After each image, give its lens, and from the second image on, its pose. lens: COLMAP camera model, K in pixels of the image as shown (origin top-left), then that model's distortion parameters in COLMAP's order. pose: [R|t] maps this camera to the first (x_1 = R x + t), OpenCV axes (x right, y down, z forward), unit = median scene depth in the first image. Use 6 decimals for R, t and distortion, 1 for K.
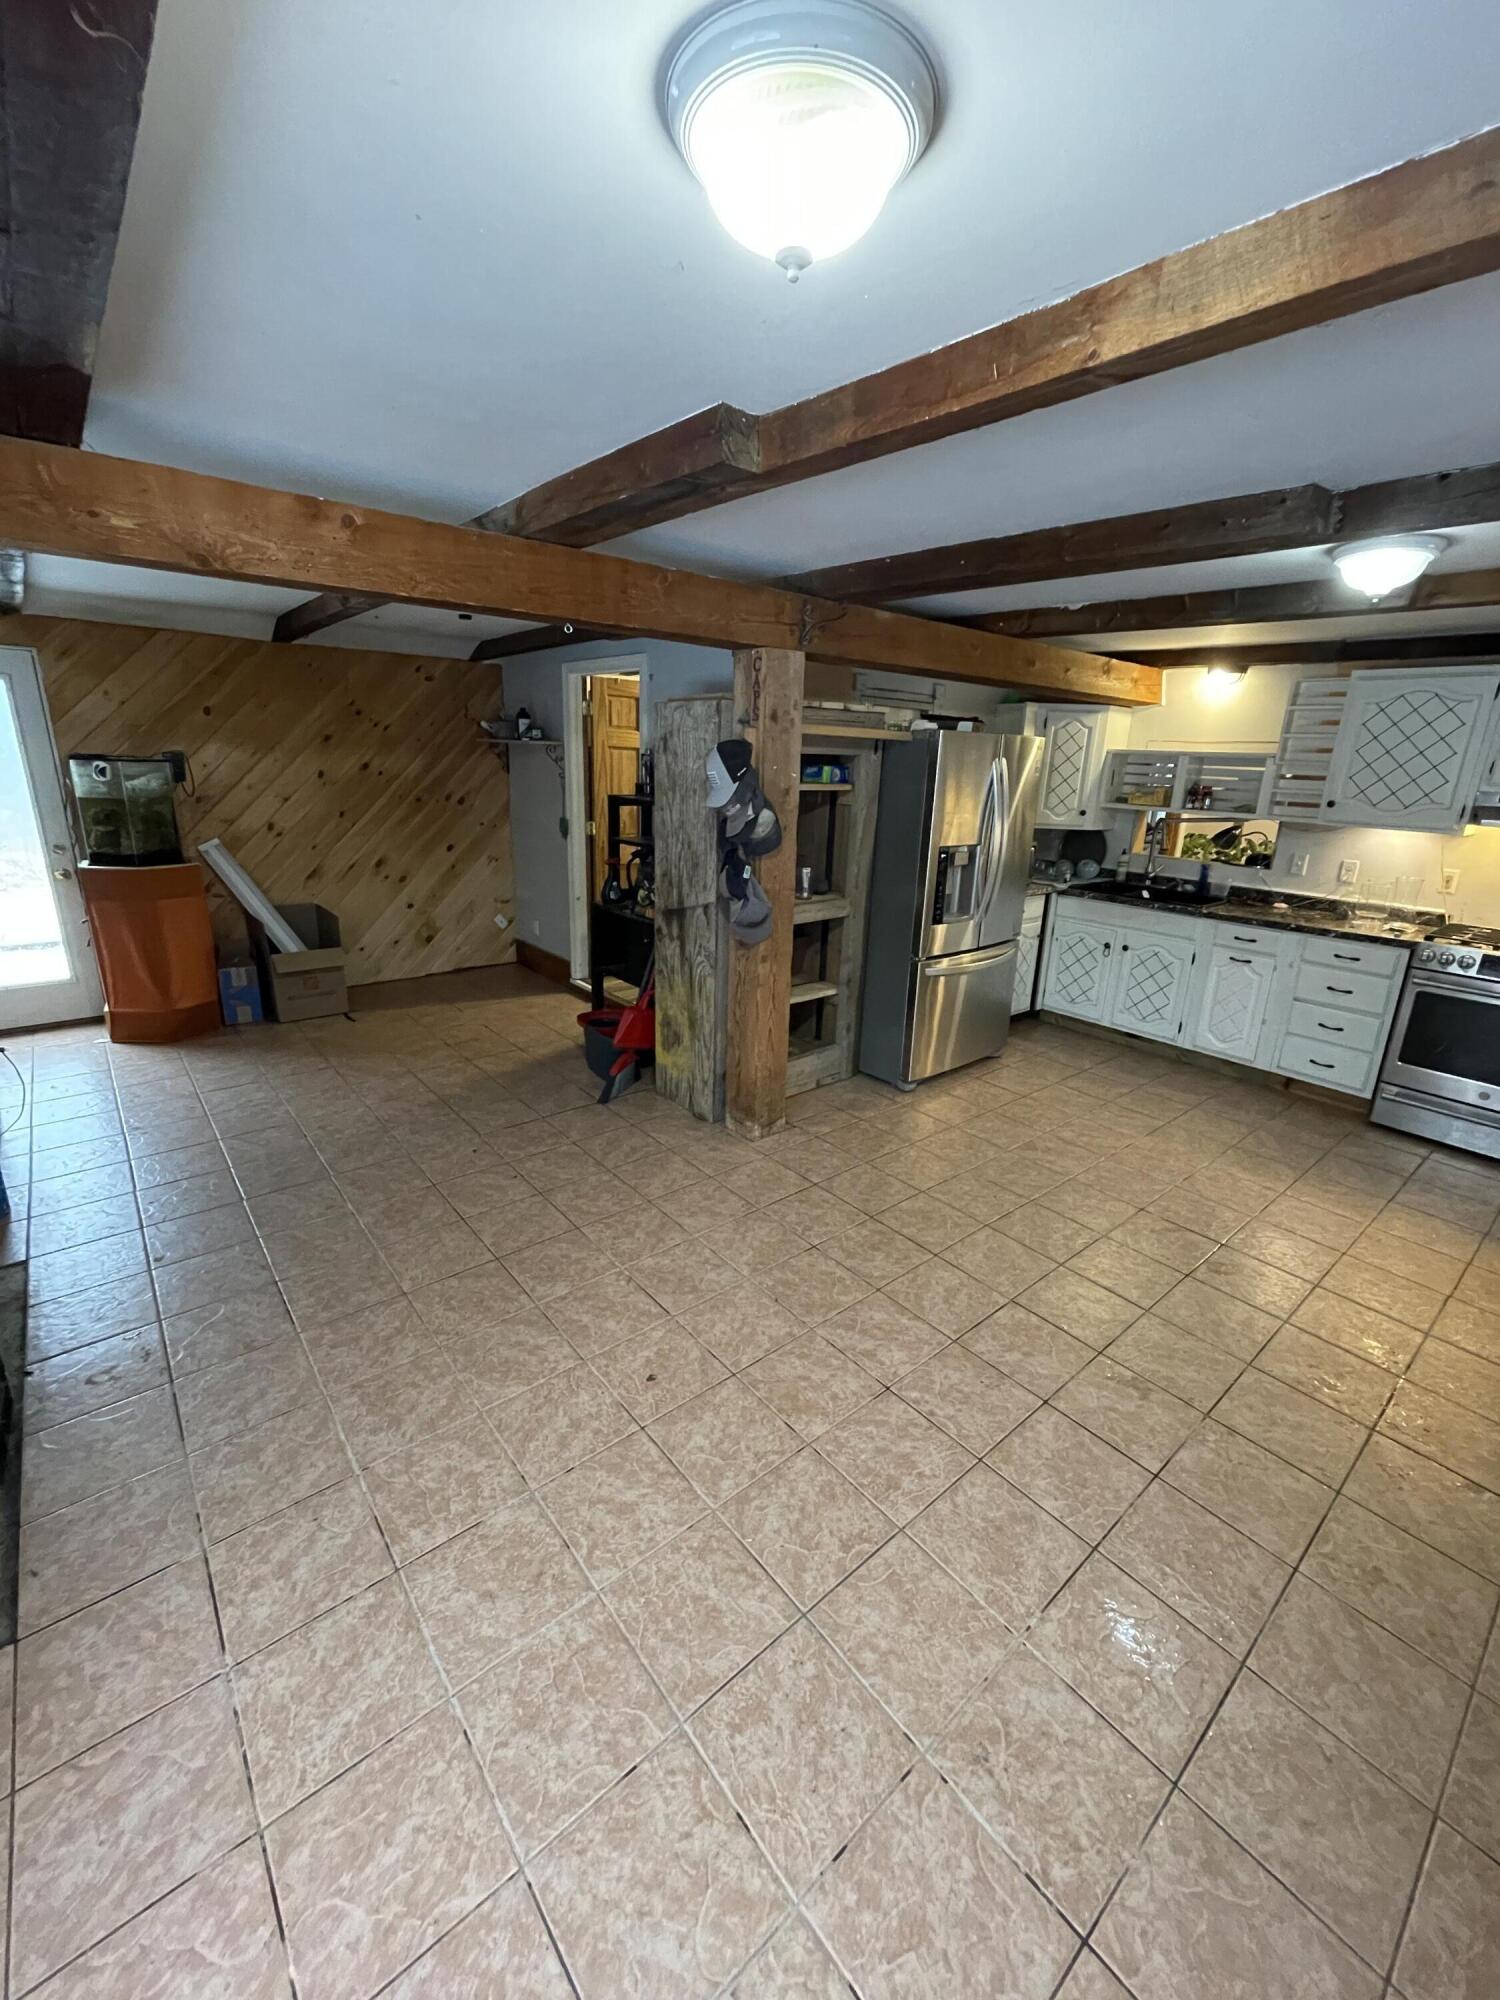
lens RADIAL K [[806.1, 0, 760.0], [0, 806.1, 995.2], [0, 0, 1]] dist [0.000221, -0.000064]
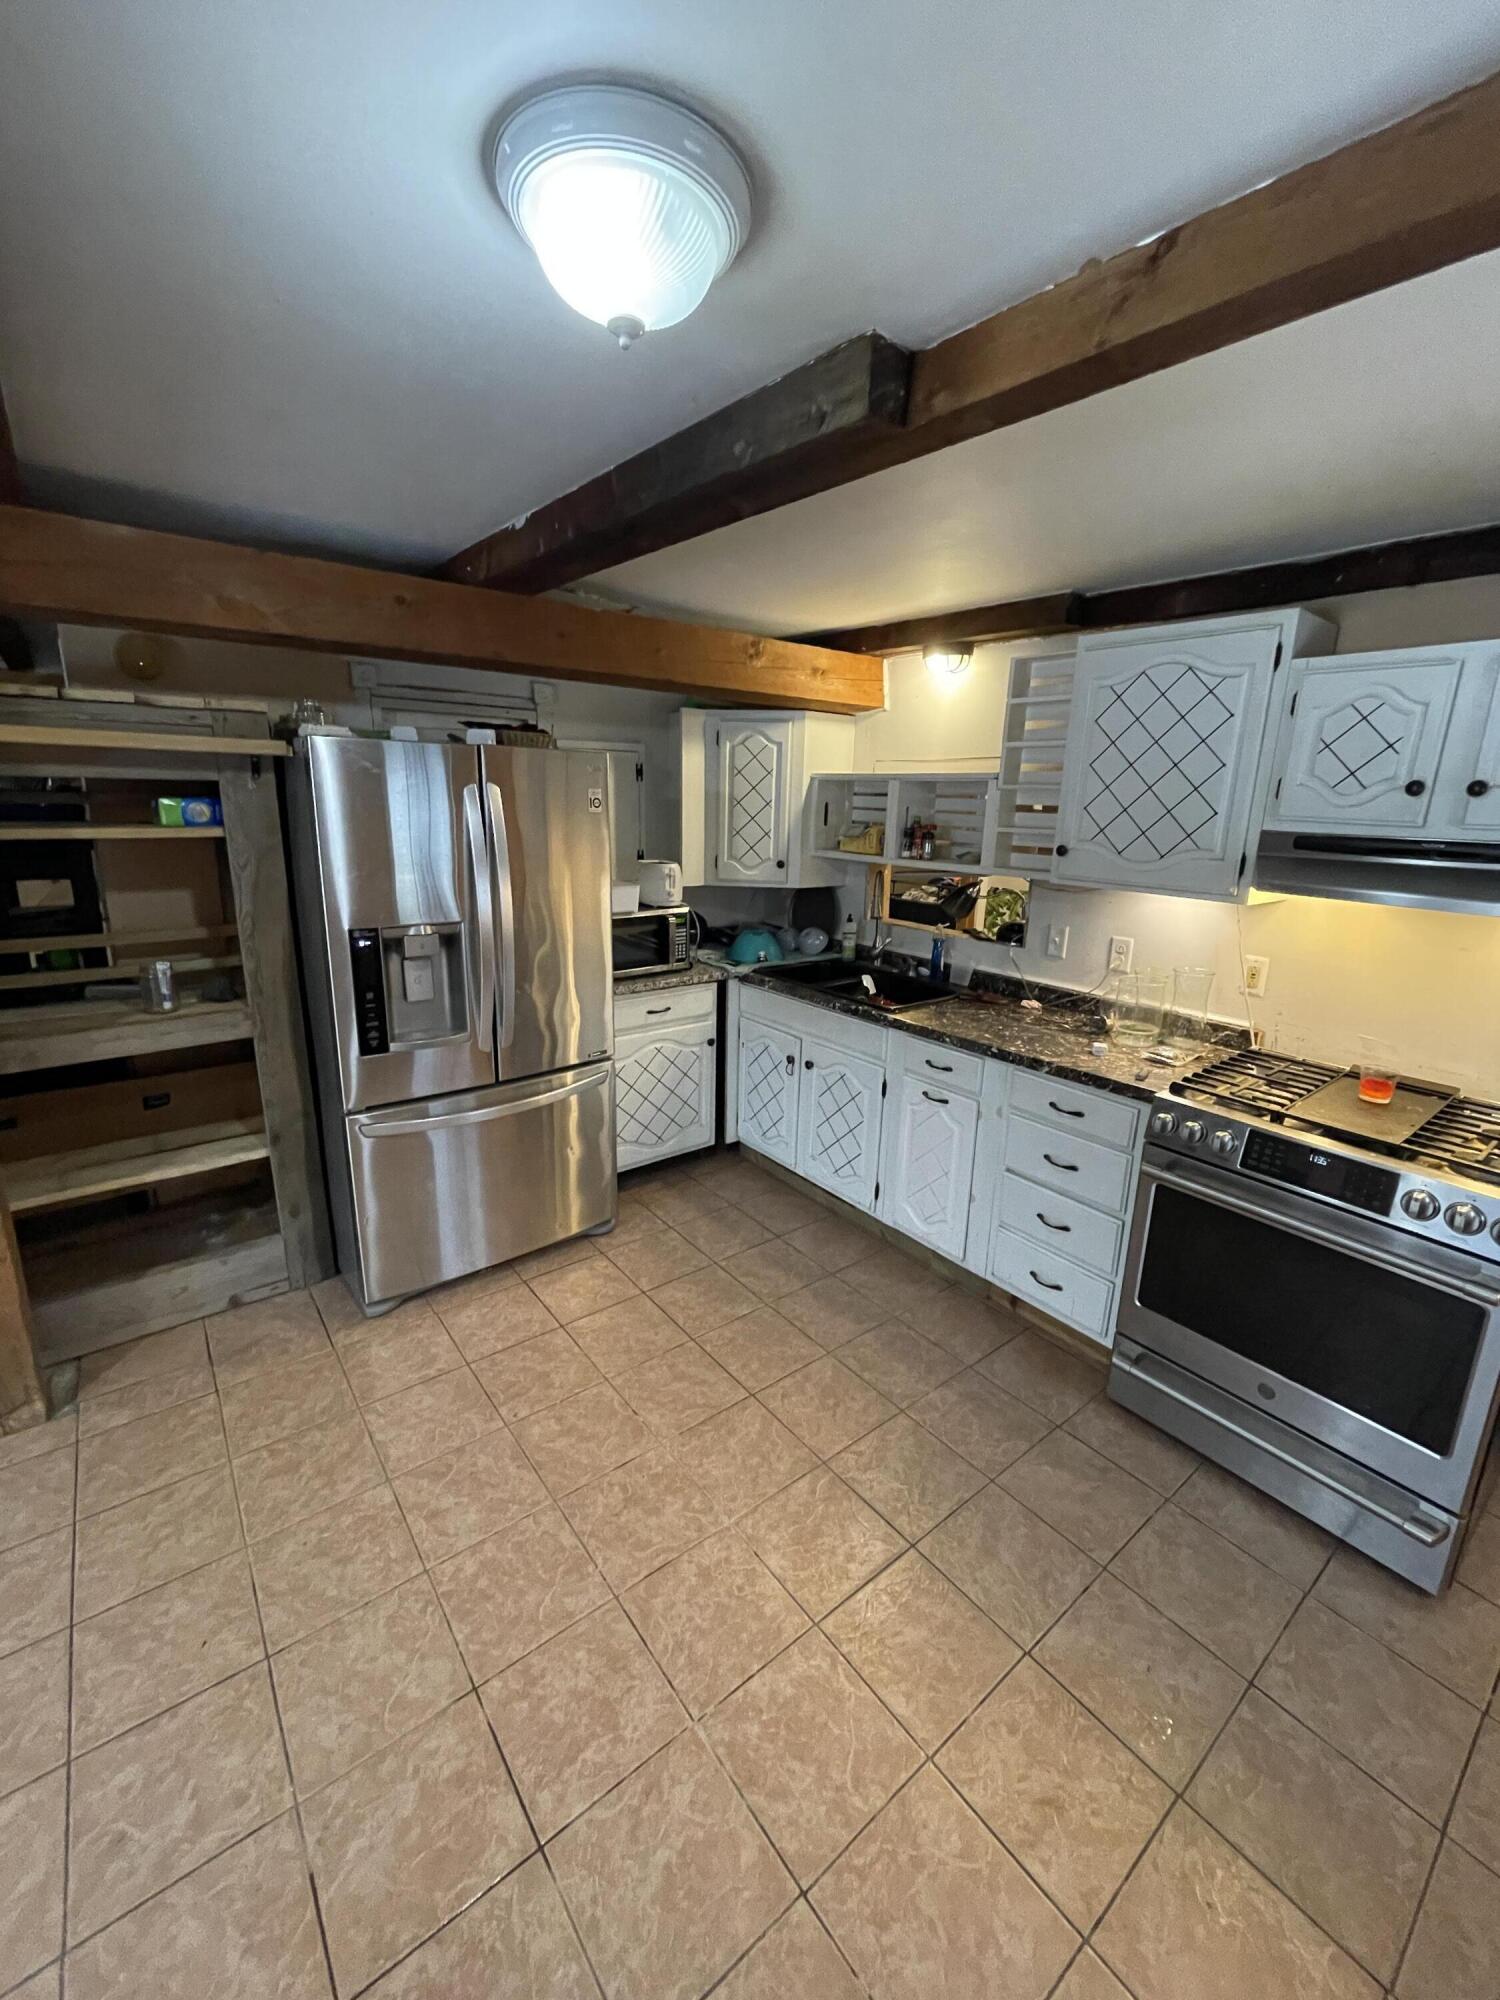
lens RADIAL K [[806.1, 0, 740.7], [0, 806.1, 999.0], [0, 0, 1]] dist [0.000221, -0.000064]
pose [[0.999205, -0.002124, -0.039805, 0.429609], [0.000321, 0.998976, -0.045247, -0.084239], [0.039860, 0.045199, 0.998182, 0.332396]]
